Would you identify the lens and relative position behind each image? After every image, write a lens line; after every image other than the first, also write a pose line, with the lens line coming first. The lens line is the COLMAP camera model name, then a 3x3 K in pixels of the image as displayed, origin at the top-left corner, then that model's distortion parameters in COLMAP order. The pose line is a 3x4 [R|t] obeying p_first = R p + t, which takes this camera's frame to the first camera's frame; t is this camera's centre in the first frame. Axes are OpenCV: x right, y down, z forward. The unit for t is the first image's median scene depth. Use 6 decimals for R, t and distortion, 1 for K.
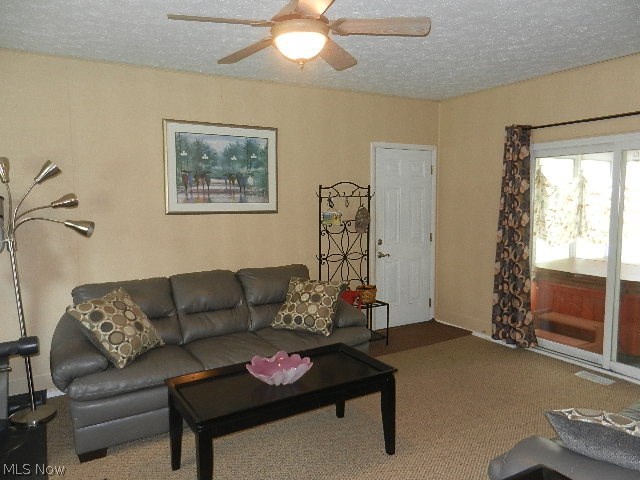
lens RADIAL K [[485.3, 0, 320.0], [0, 485.3, 240.0], [0, 0, 1]] dist [0.022330, -0.004943]
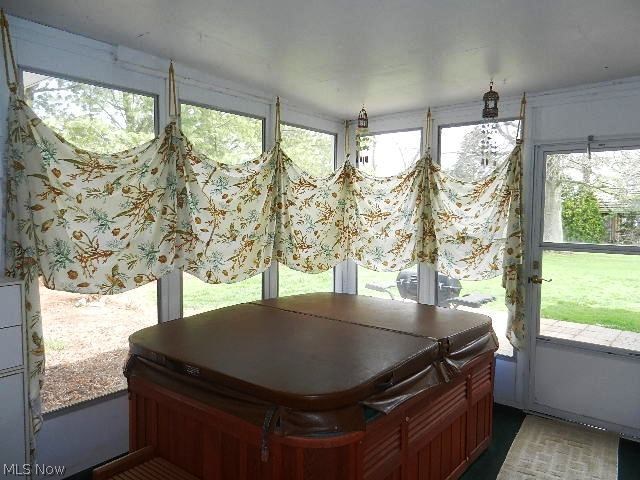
lens RADIAL K [[485.3, 0, 320.0], [0, 485.3, 240.0], [0, 0, 1]] dist [0.022330, -0.004943]
pose [[0.940558, -0.010684, 0.339465, 0.627958], [0.019861, 0.999525, -0.023572, -0.025501], [-0.339051, 0.028913, 0.940323, 0.756433]]
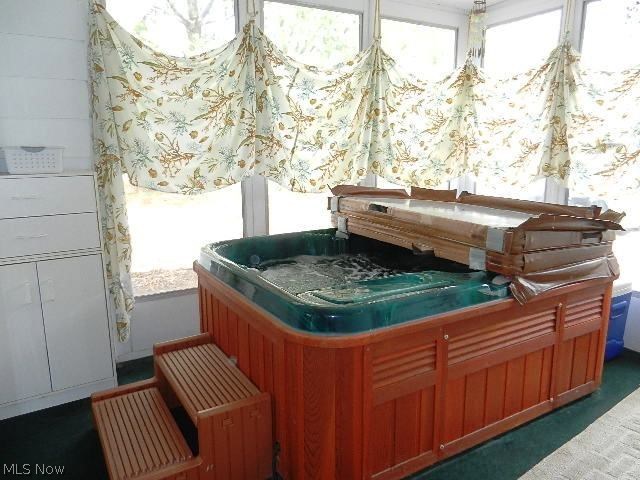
lens RADIAL K [[485.3, 0, 320.0], [0, 485.3, 240.0], [0, 0, 1]] dist [0.022330, -0.004943]
pose [[0.999905, 0.000880, -0.013750, 0.773607], [0.000561, 0.994527, 0.104482, 0.017045], [0.013767, -0.104480, 0.994432, 0.777038]]
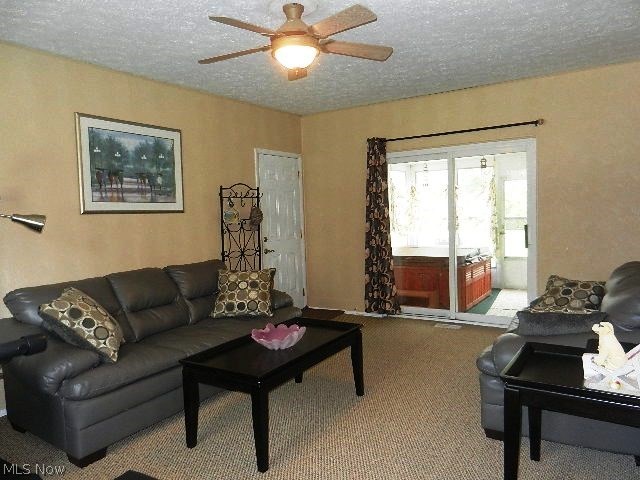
lens RADIAL K [[484.4, 0, 330.7], [0, 484.4, 236.4], [0, 0, 1]] dist [0.024991, -0.001321]
pose [[0.886761, -0.049758, 0.459542, -0.299918], [0.070768, 0.997083, -0.028597, 0.047272], [-0.456779, 0.057879, 0.887695, -0.044991]]
